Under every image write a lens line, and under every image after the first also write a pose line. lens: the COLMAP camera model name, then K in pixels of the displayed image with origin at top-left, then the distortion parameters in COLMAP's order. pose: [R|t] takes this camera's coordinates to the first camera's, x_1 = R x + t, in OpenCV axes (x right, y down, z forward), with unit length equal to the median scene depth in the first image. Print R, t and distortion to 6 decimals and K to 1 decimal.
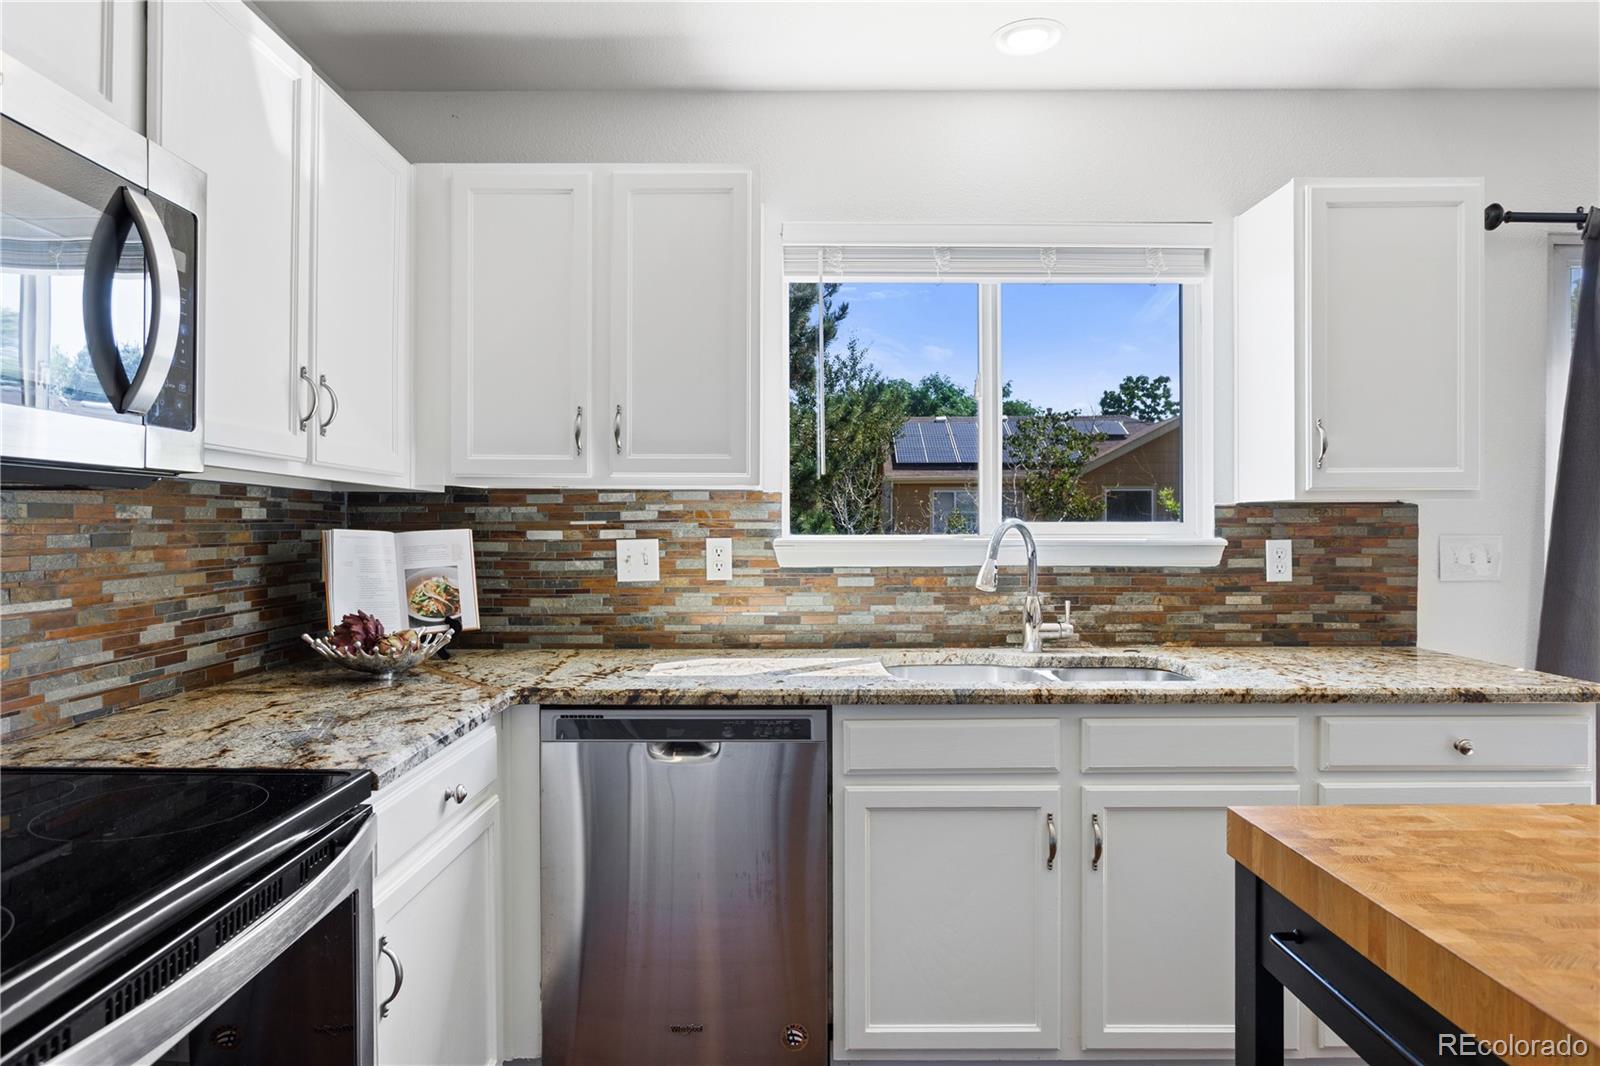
lens RADIAL K [[956.0, 0, 792.1], [0, 956.0, 531.8], [0, 0, 1]] dist [-0.006701, 0.000600]
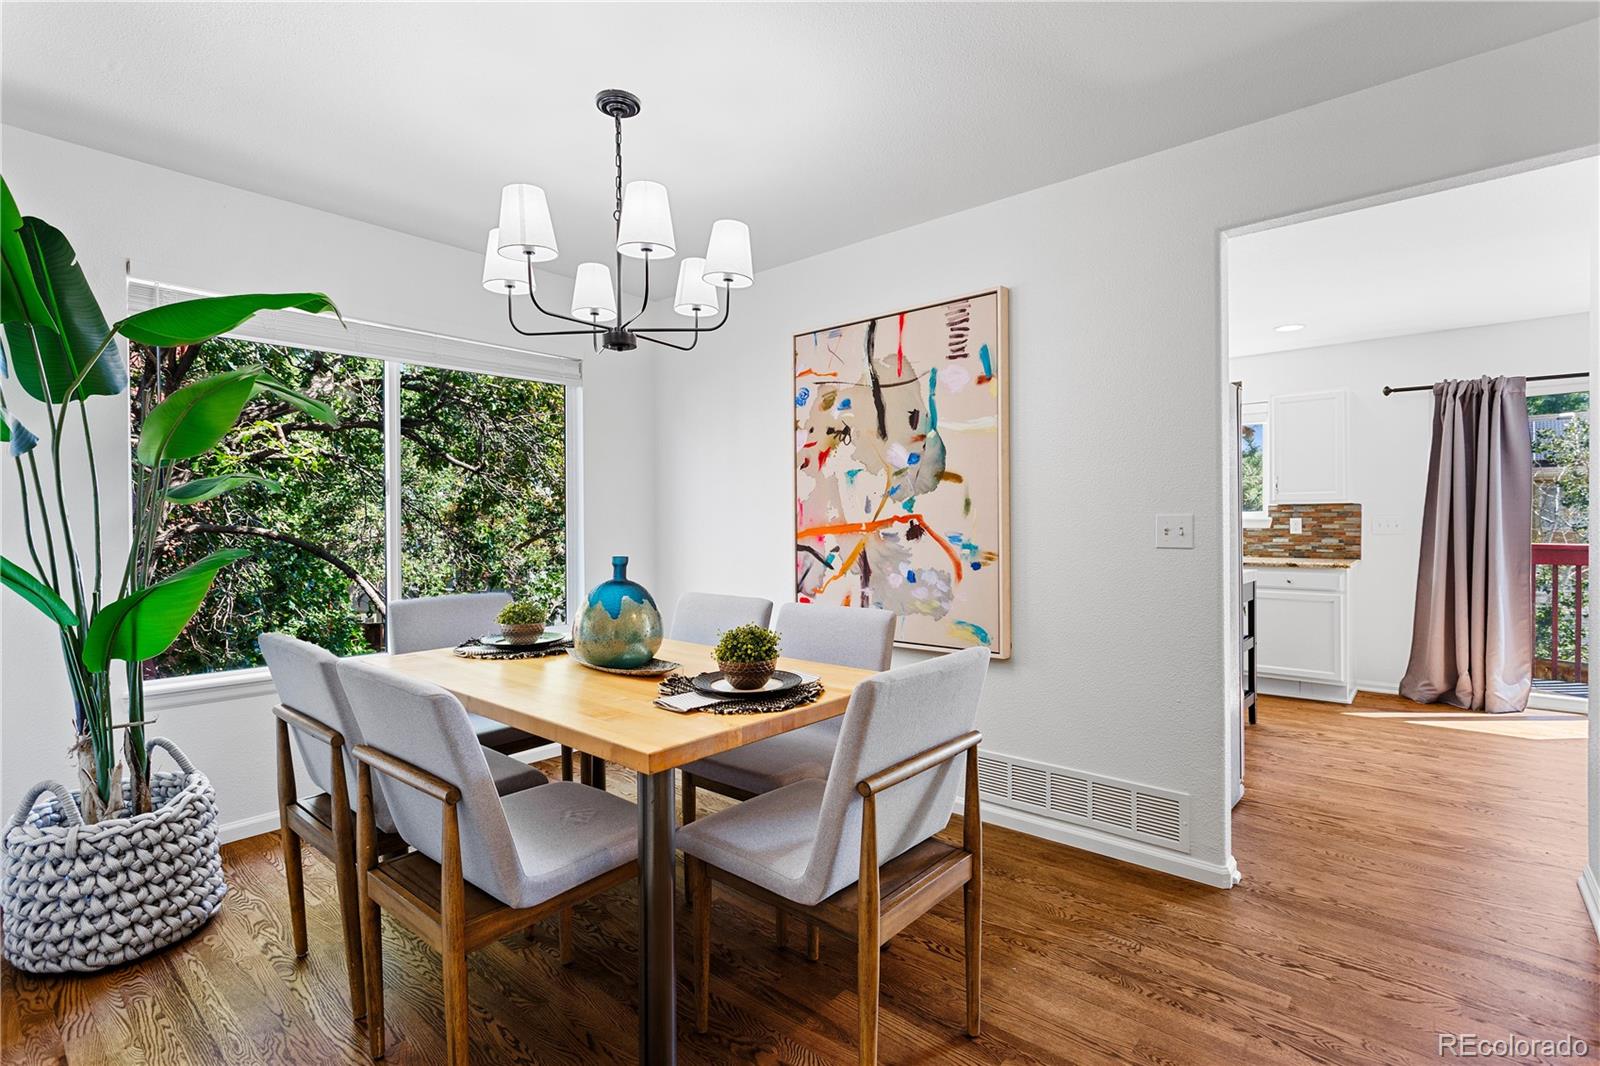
lens RADIAL K [[755.0, 0, 802.1], [0, 755.0, 526.9], [0, 0, 1]] dist [-0.000916, 0.004286]
pose [[0.756955, 0.003207, -0.653459, 0.846595], [-0.004683, 0.999989, -0.000516, 0.040611], [0.653450, 0.003451, 0.756962, -1.514232]]
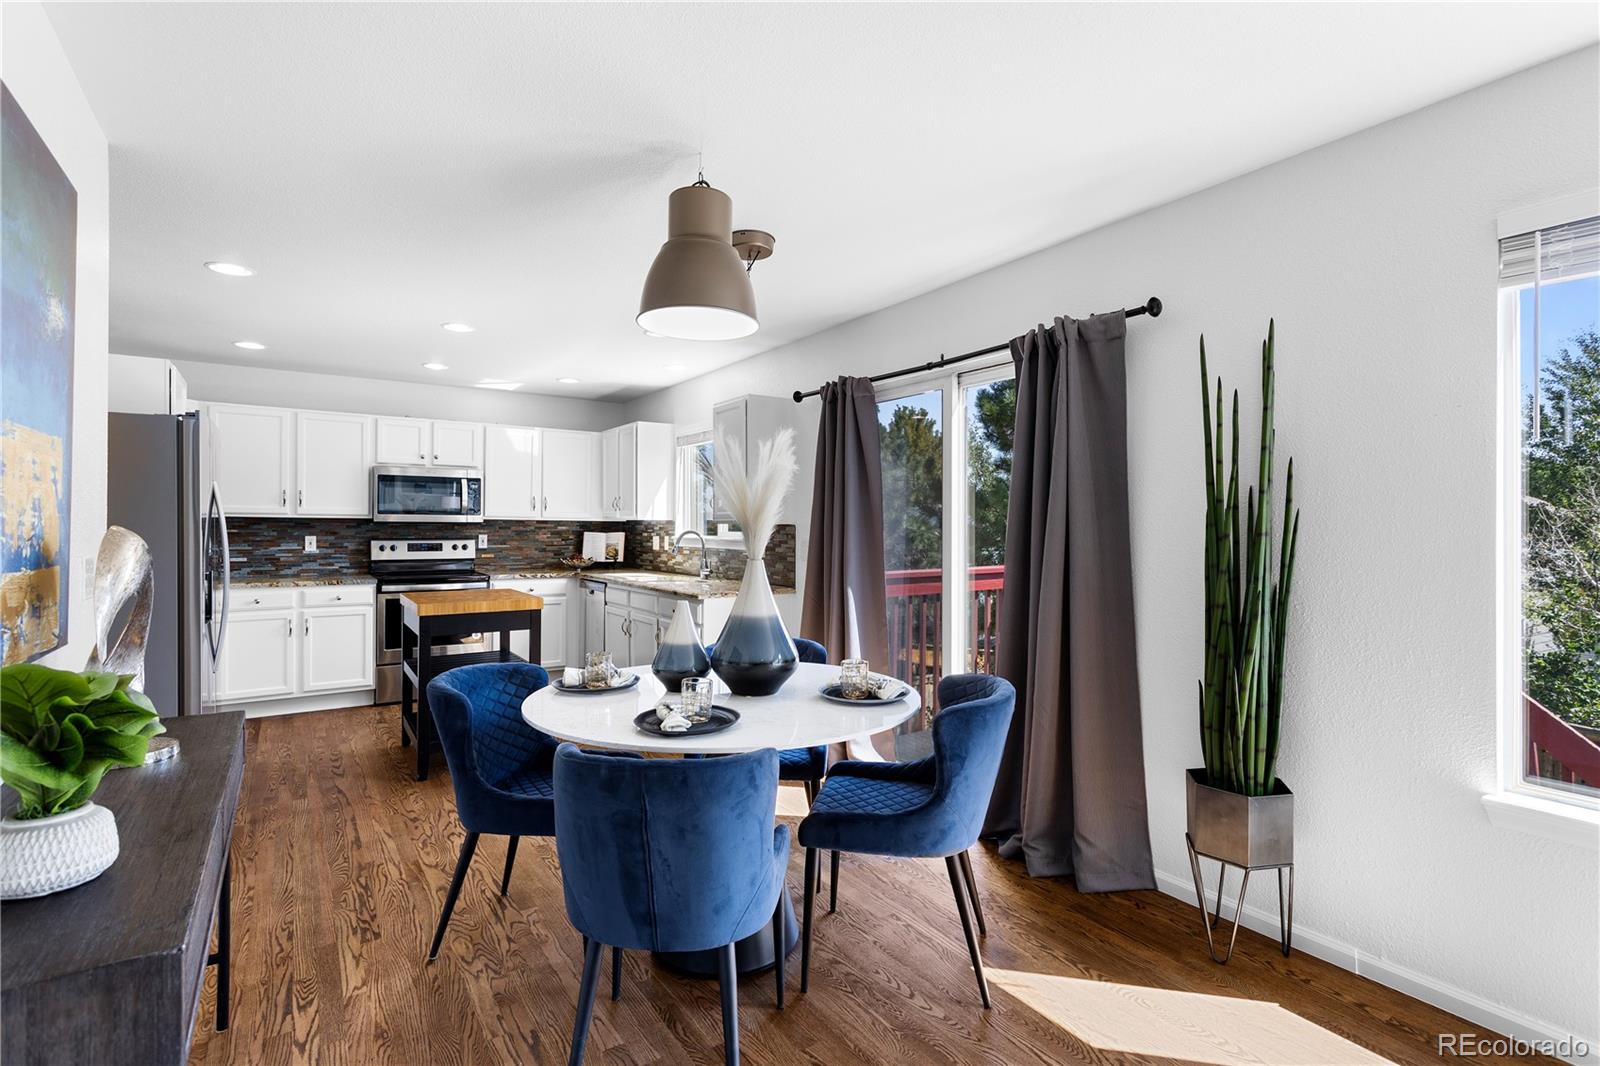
lens RADIAL K [[755.0, 0, 802.1], [0, 755.0, 526.9], [0, 0, 1]] dist [-0.000916, 0.004286]
pose [[0.561419, 0.003831, -0.827523, 2.140240], [-0.012062, 0.999921, -0.003554, -0.018650], [0.827444, 0.011977, 0.561421, 0.013826]]
